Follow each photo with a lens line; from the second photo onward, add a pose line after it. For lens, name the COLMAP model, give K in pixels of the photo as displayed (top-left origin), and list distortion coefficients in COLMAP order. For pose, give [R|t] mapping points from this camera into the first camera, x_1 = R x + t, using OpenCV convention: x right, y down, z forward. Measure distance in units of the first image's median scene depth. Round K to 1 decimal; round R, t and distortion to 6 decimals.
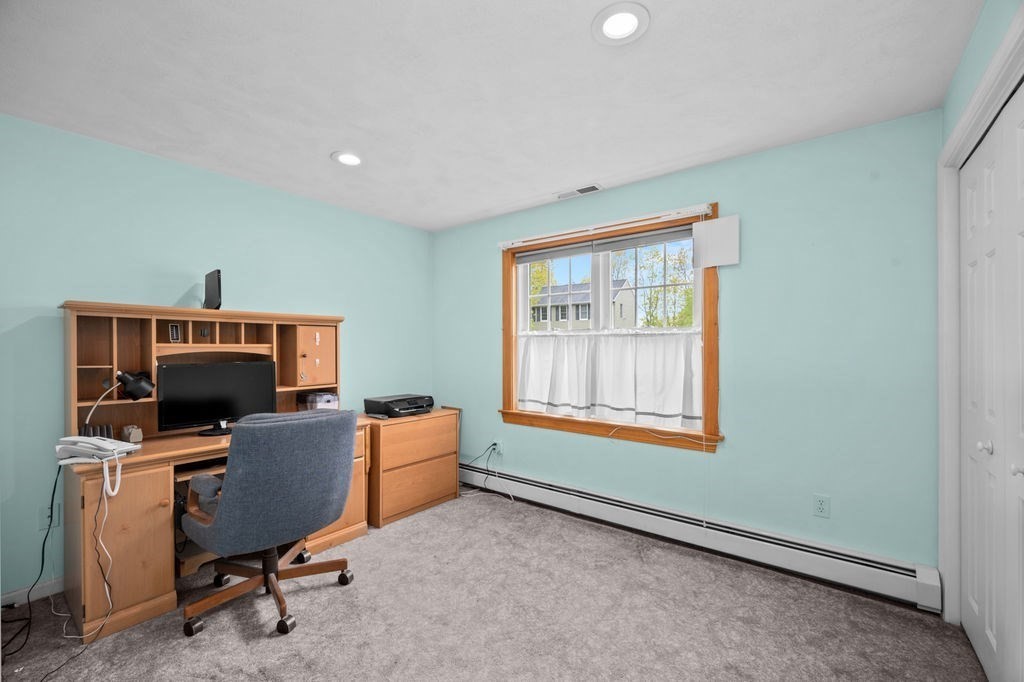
lens RADIAL K [[435.0, 0, 510.1], [0, 435.0, 346.3], [0, 0, 1]] dist [-0.001733, -0.000028]
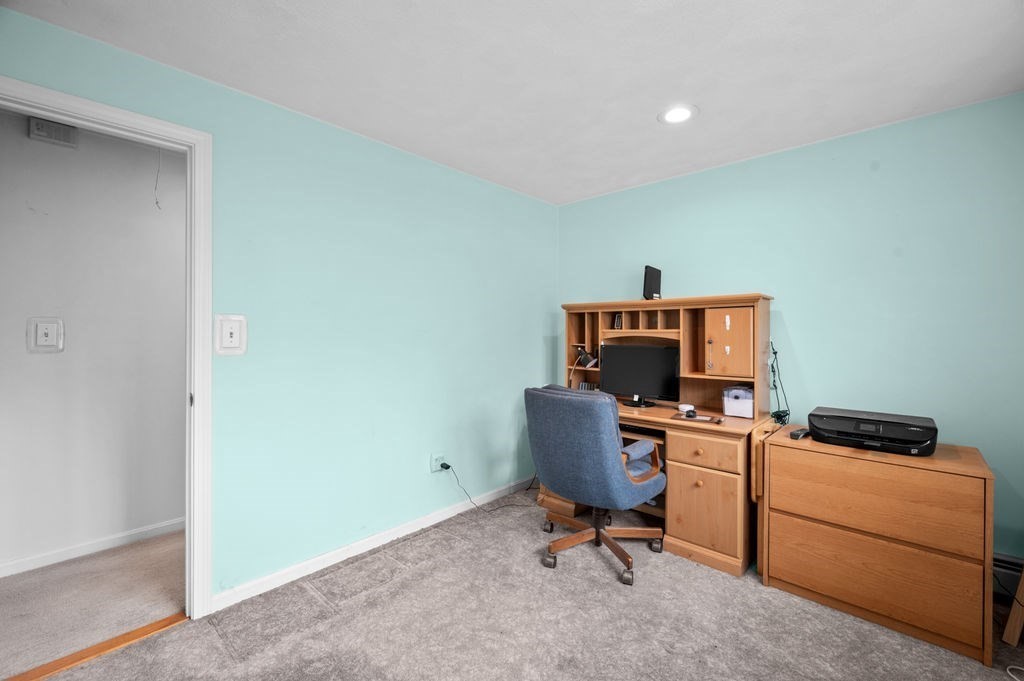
lens RADIAL K [[421.8, 0, 512.0], [0, 421.8, 340.5], [0, 0, 1]] dist [0.000623, 0.000071]
pose [[-0.088216, 0.019008, -0.995920, 0.452062], [-0.002027, 0.999812, 0.019262, 0.003299], [0.996099, 0.003718, -0.088161, 0.691802]]
